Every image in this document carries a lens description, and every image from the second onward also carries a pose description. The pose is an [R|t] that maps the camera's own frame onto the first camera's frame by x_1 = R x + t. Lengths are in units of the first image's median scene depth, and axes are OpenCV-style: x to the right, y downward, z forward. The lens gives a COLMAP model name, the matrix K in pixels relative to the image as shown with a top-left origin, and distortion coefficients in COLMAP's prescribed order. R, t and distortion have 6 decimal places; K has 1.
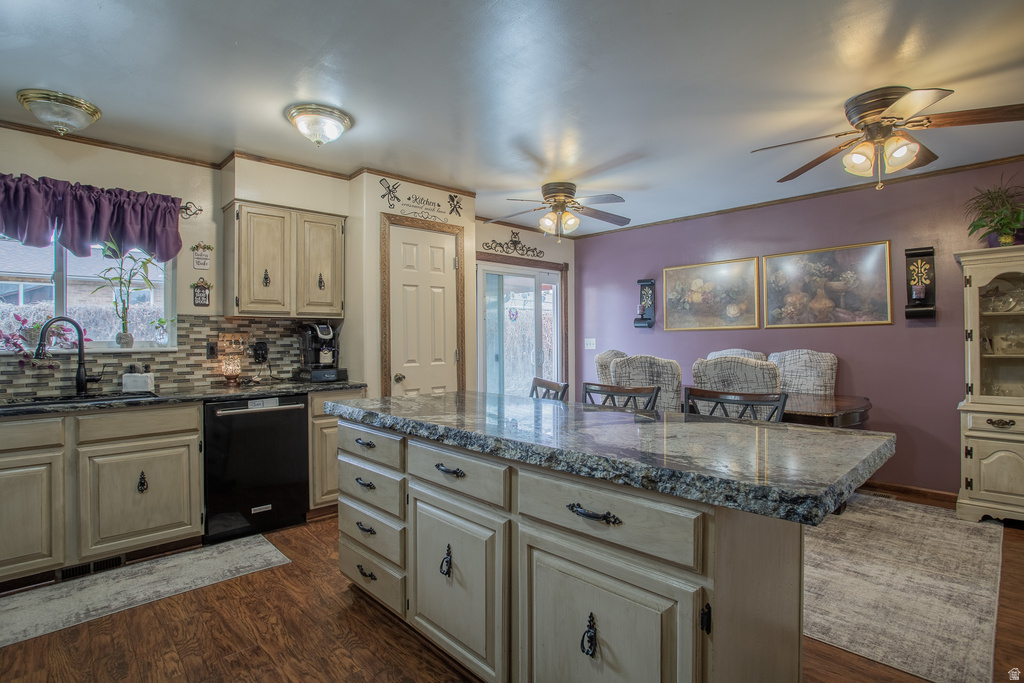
lens RADIAL K [[499.1, 0, 510.3], [0, 499.1, 334.5], [0, 0, 1]] dist [-0.067977, 0.023681]
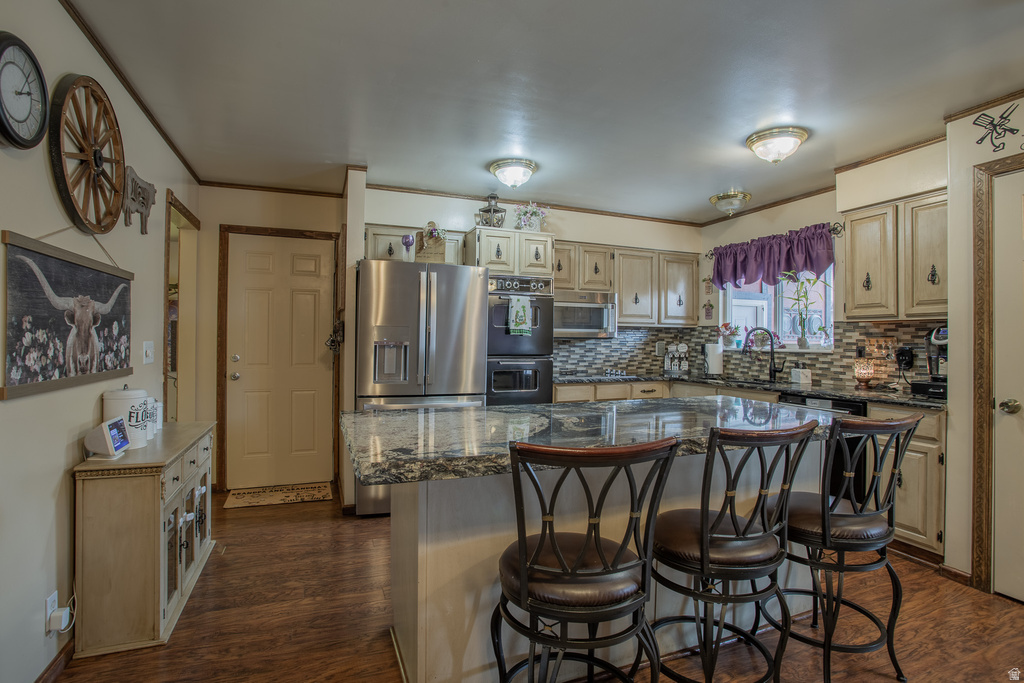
lens RADIAL K [[499.1, 0, 510.2], [0, 499.1, 337.5], [0, 0, 1]] dist [-0.067977, 0.023681]
pose [[-0.367321, -0.001820, -0.930093, 0.651287], [-0.002672, 0.999996, -0.000901, -0.000451], [0.930090, 0.002154, -0.367324, 0.676864]]
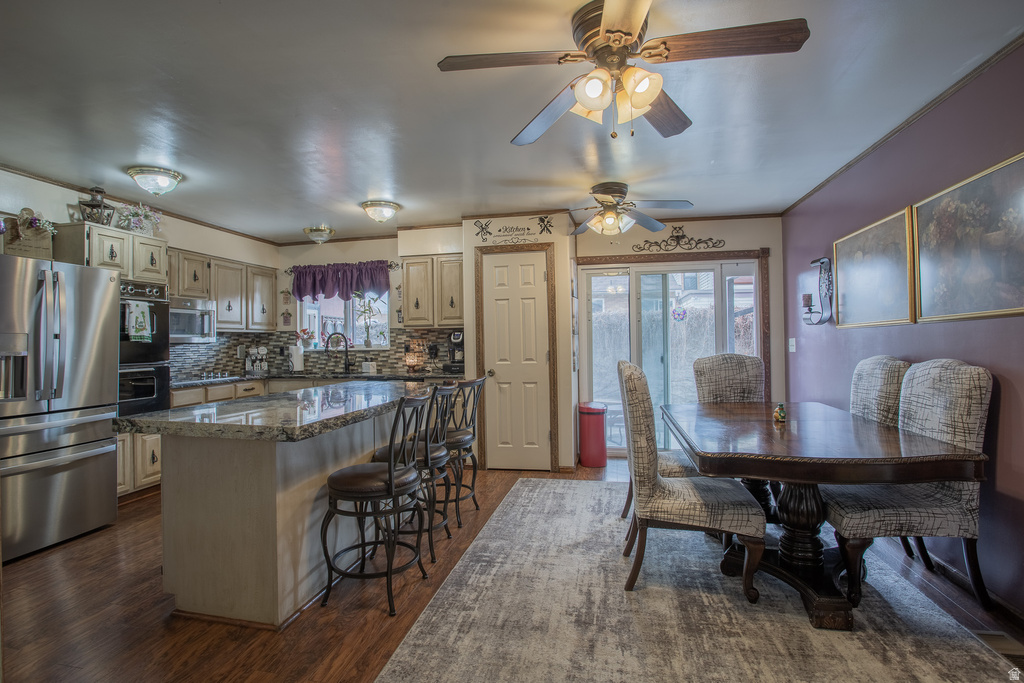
lens RADIAL K [[499.1, 0, 505.6], [0, 499.1, 337.1], [0, 0, 1]] dist [-0.067977, 0.023681]
pose [[0.571279, -0.009500, -0.820701, 0.935982], [0.015641, 0.999877, -0.000686, -0.003256], [0.820607, -0.012444, 0.571358, 0.321930]]
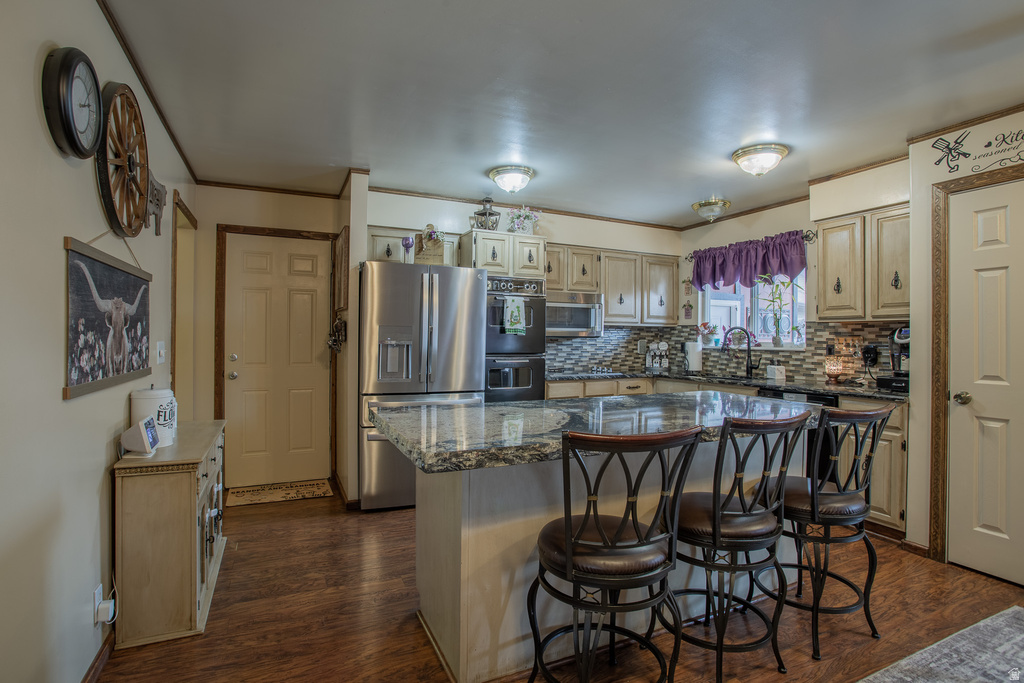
lens RADIAL K [[499.1, 0, 510.6], [0, 499.1, 337.6], [0, 0, 1]] dist [-0.067977, 0.023681]
pose [[-0.306190, 0.003375, -0.951964, 0.717330], [-0.002114, 0.999989, 0.004225, -0.004164], [0.951968, 0.003306, -0.306179, 0.631380]]
